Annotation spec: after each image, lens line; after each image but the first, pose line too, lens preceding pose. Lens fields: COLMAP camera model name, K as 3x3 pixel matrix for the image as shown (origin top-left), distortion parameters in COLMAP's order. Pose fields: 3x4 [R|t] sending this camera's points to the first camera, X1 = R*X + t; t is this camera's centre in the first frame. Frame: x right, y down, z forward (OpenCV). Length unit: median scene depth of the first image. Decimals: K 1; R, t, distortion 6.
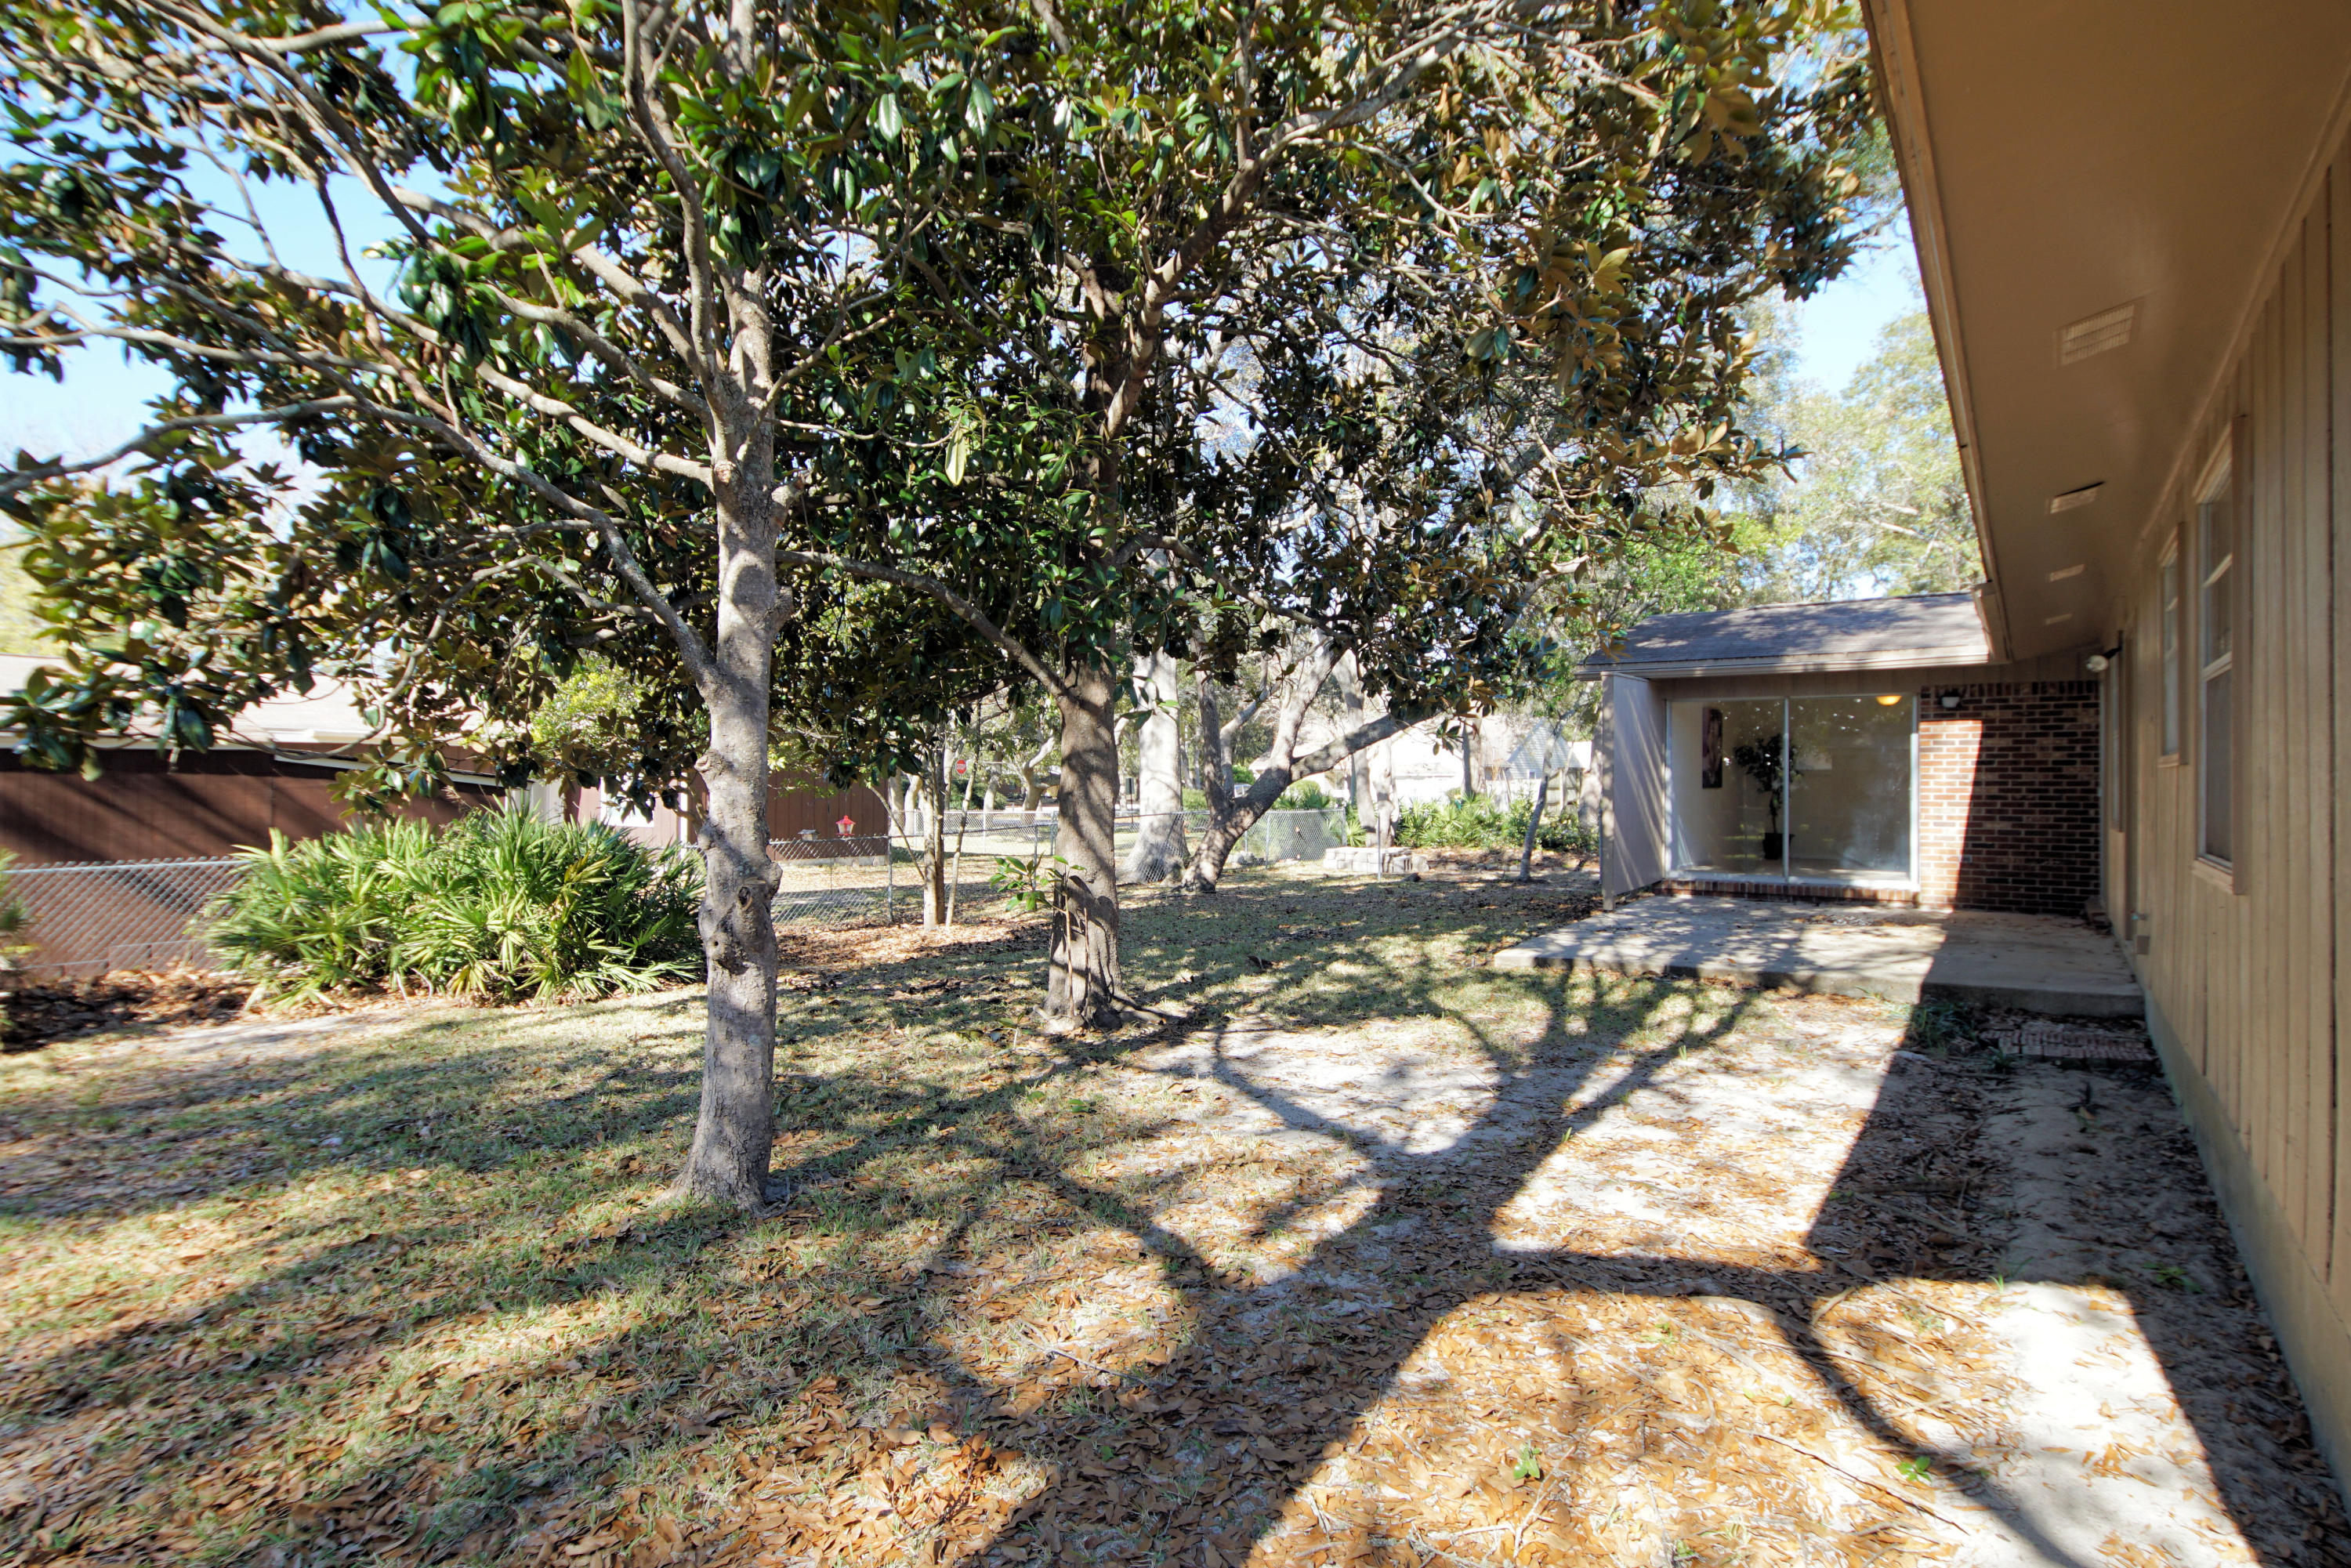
lens RADIAL K [[1255.7, 0, 1158.4], [0, 1255.7, 773.1], [0, 0, 1]] dist [0.040156, -0.033728]
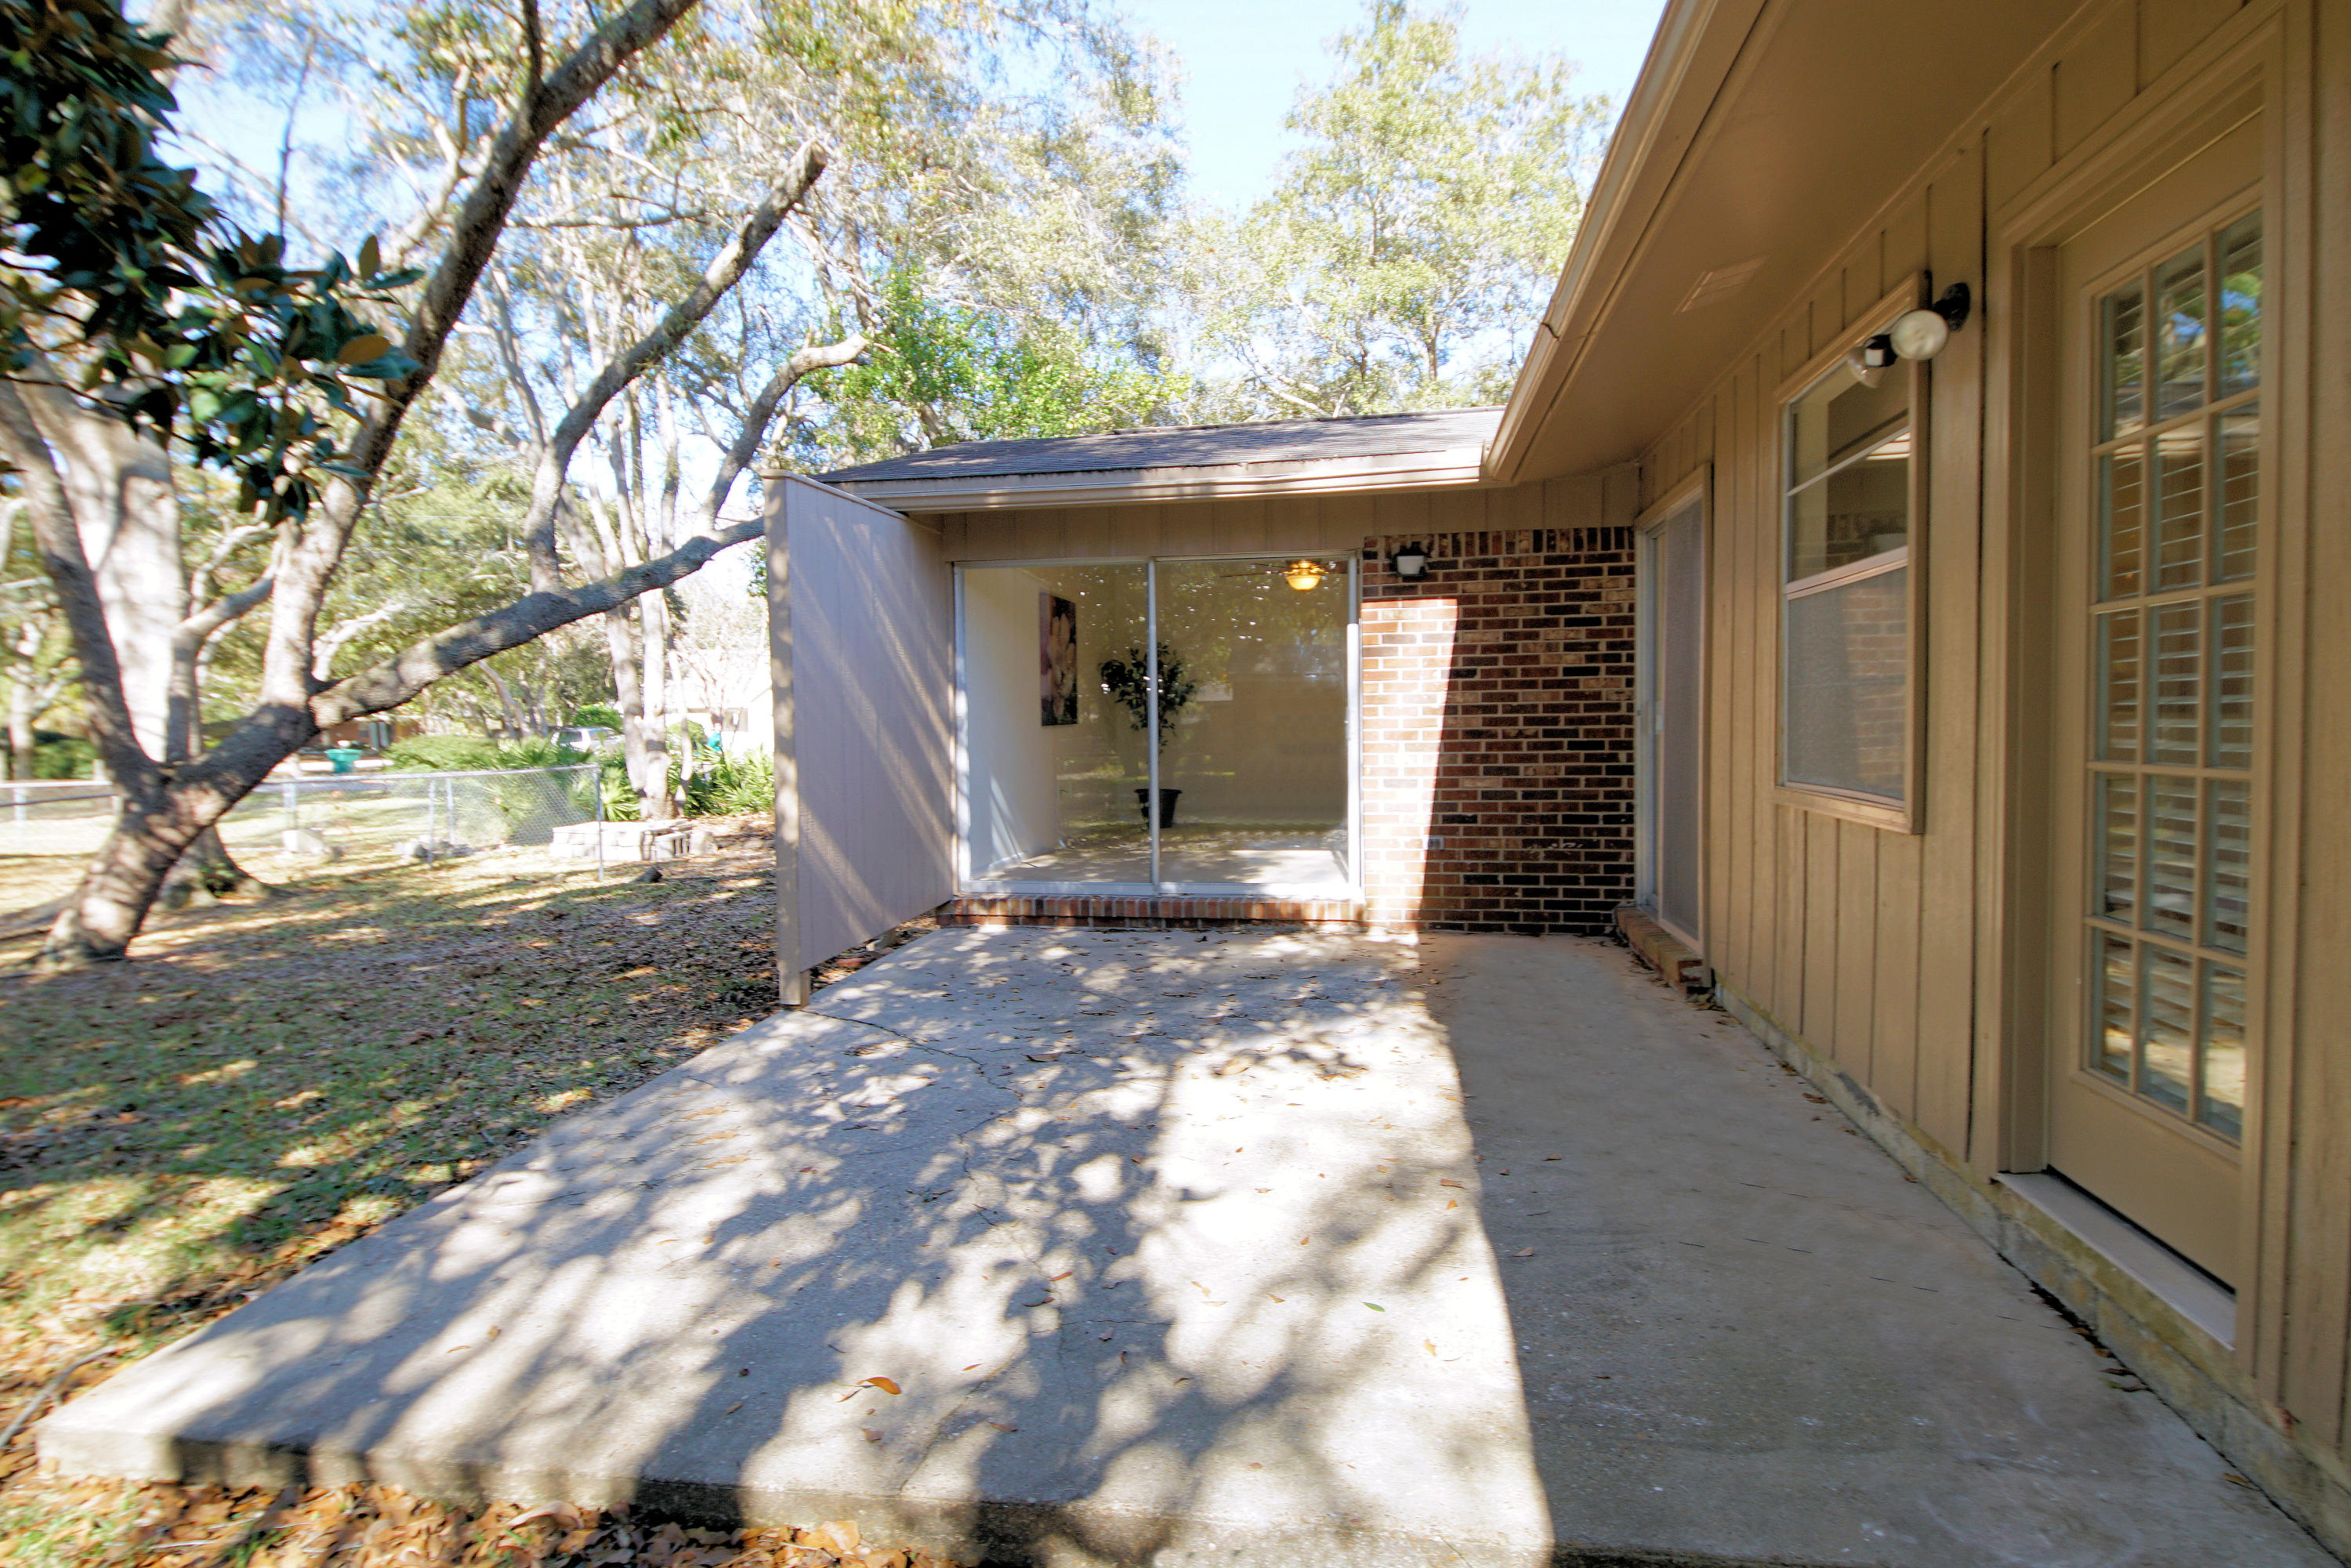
lens RADIAL K [[1255.7, 0, 1158.4], [0, 1255.7, 773.1], [0, 0, 1]] dist [0.040156, -0.033728]
pose [[0.907588, -0.038264, 0.418114, 0.287720], [0.017469, 0.998418, 0.053452, 0.003867], [-0.419498, -0.041208, 0.906821, 0.539973]]
